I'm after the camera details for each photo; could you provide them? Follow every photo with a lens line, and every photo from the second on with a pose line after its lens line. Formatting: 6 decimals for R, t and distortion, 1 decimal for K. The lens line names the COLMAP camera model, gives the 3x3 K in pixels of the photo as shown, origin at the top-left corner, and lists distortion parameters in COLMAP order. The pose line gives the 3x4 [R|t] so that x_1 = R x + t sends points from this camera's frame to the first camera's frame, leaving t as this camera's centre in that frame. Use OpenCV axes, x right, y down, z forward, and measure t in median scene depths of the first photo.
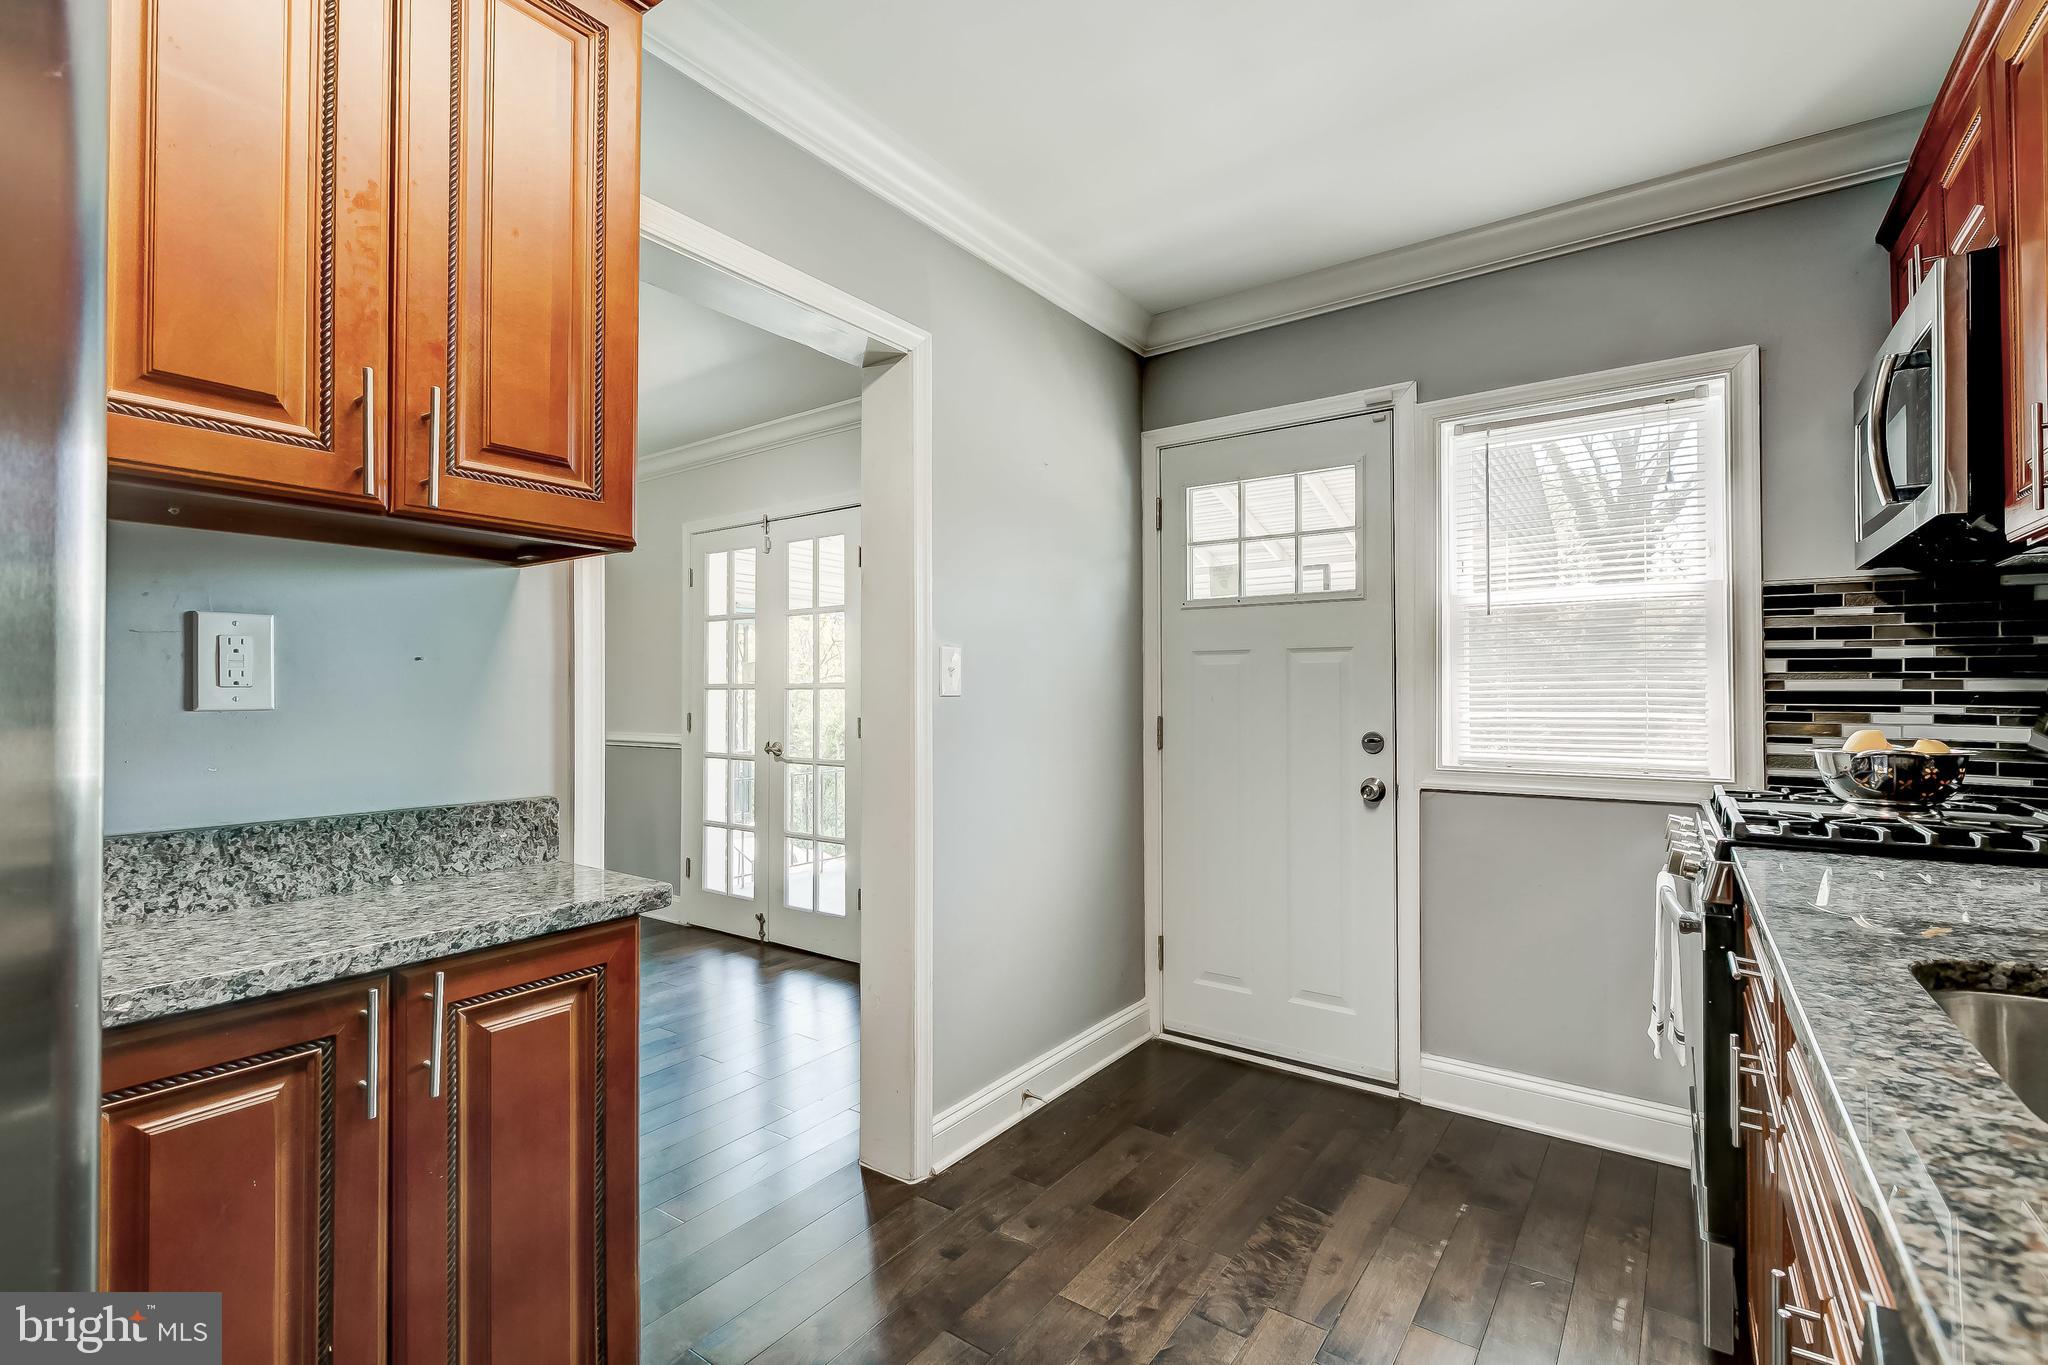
lens RADIAL K [[919.6, 0, 1023.1], [0, 919.6, 676.1], [0, 0, 1]] dist [0.001089, 0.000207]
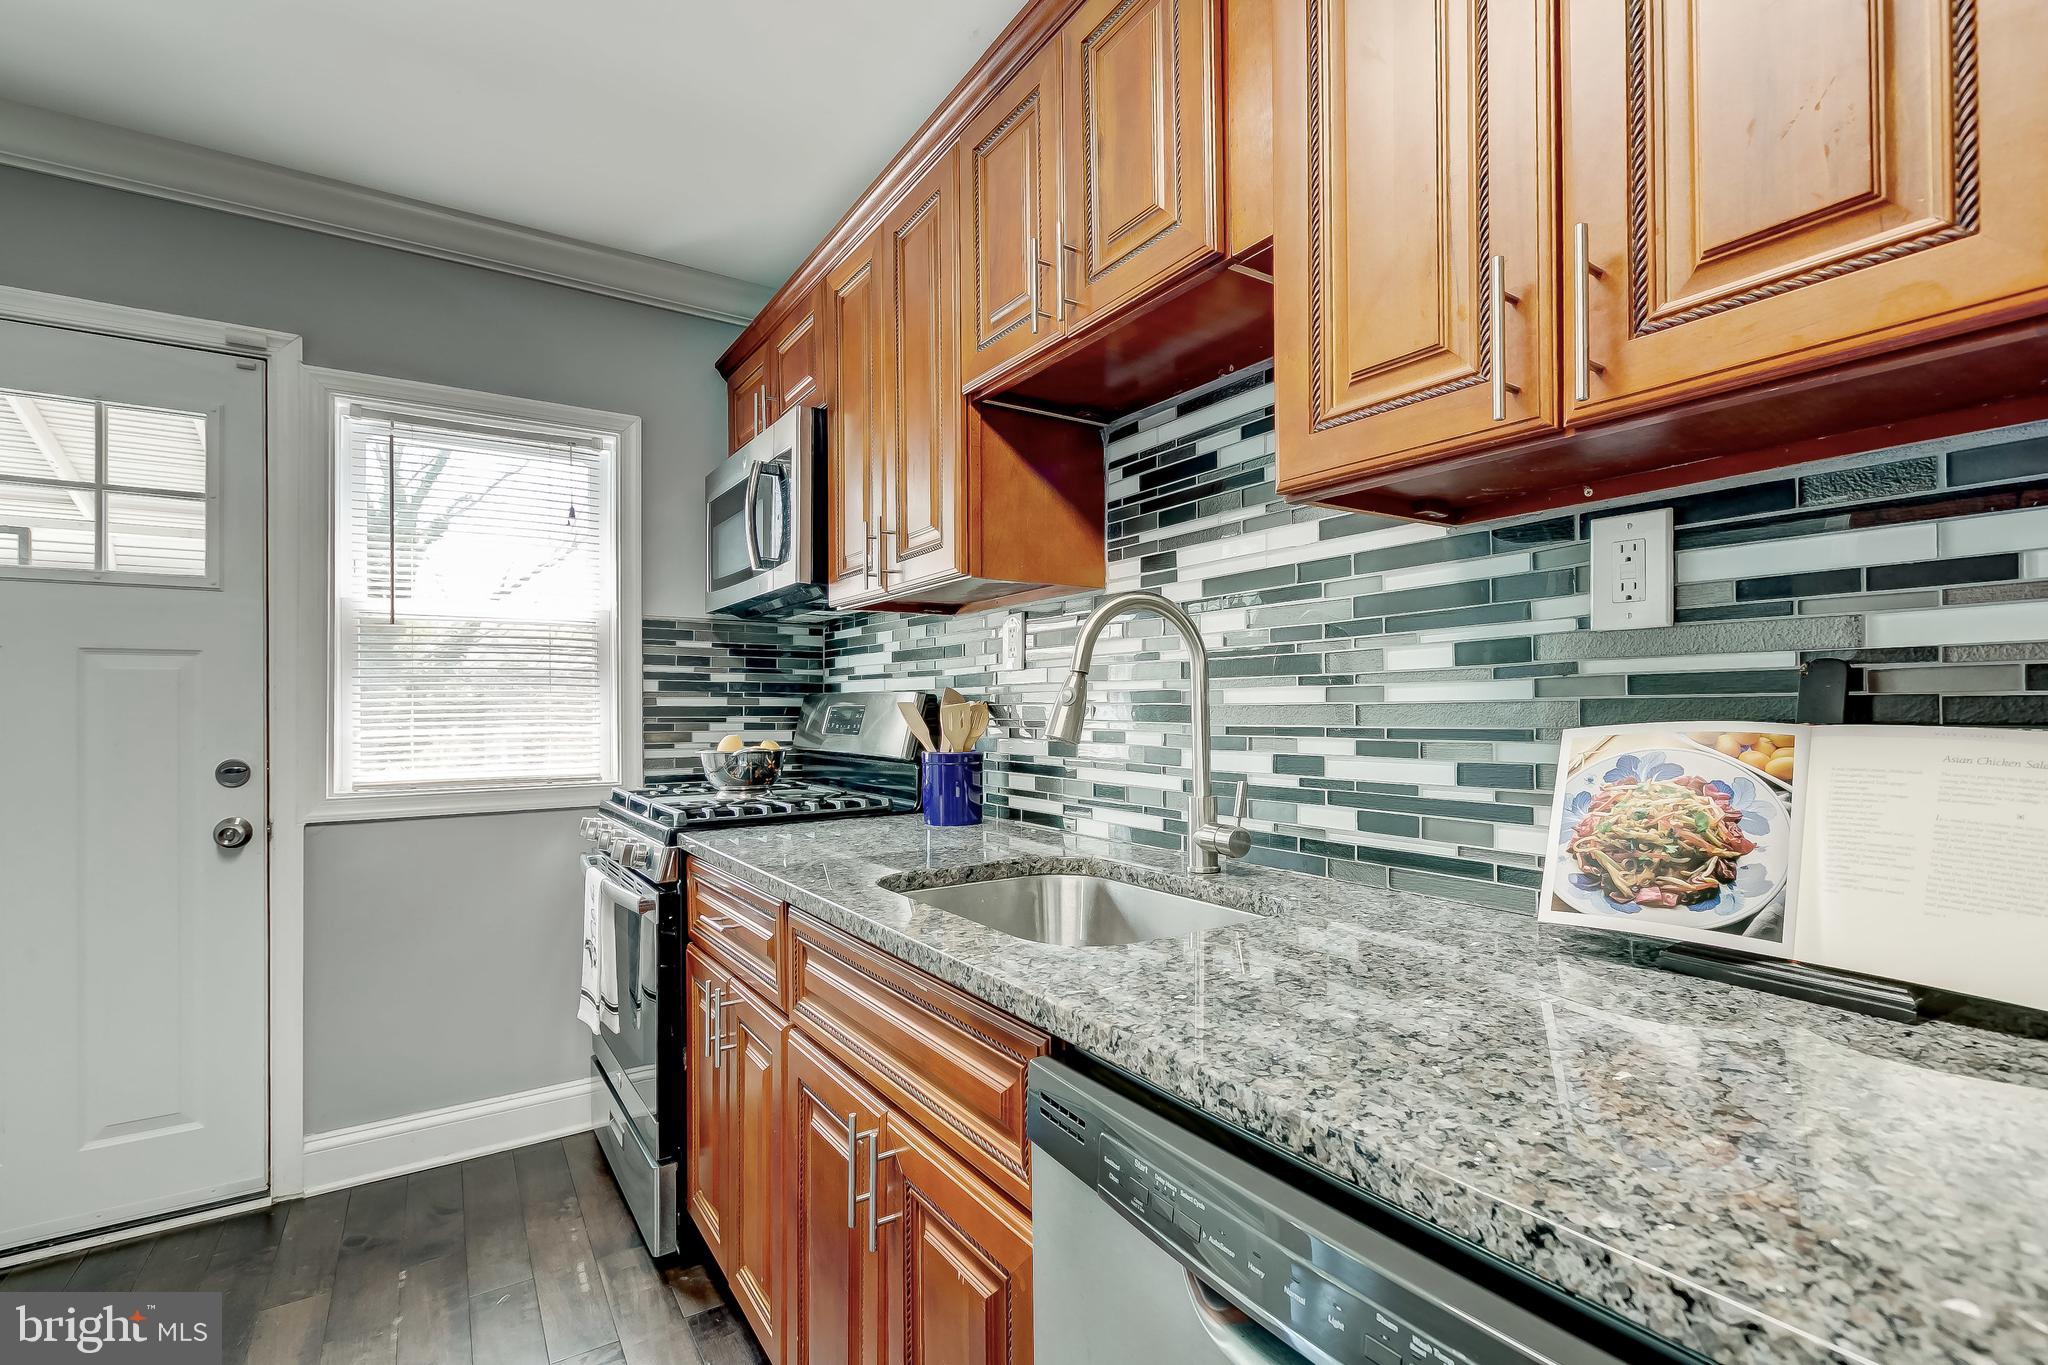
lens RADIAL K [[944.1, 0, 1024.3], [0, 944.1, 701.3], [0, 0, 1]] dist [0.001838, -0.000190]
pose [[0.350078, 0.004190, 0.936711, -0.179235], [-0.010697, 0.999943, -0.000475, 0.004860], [-0.936659, -0.009853, 0.350103, 0.101488]]
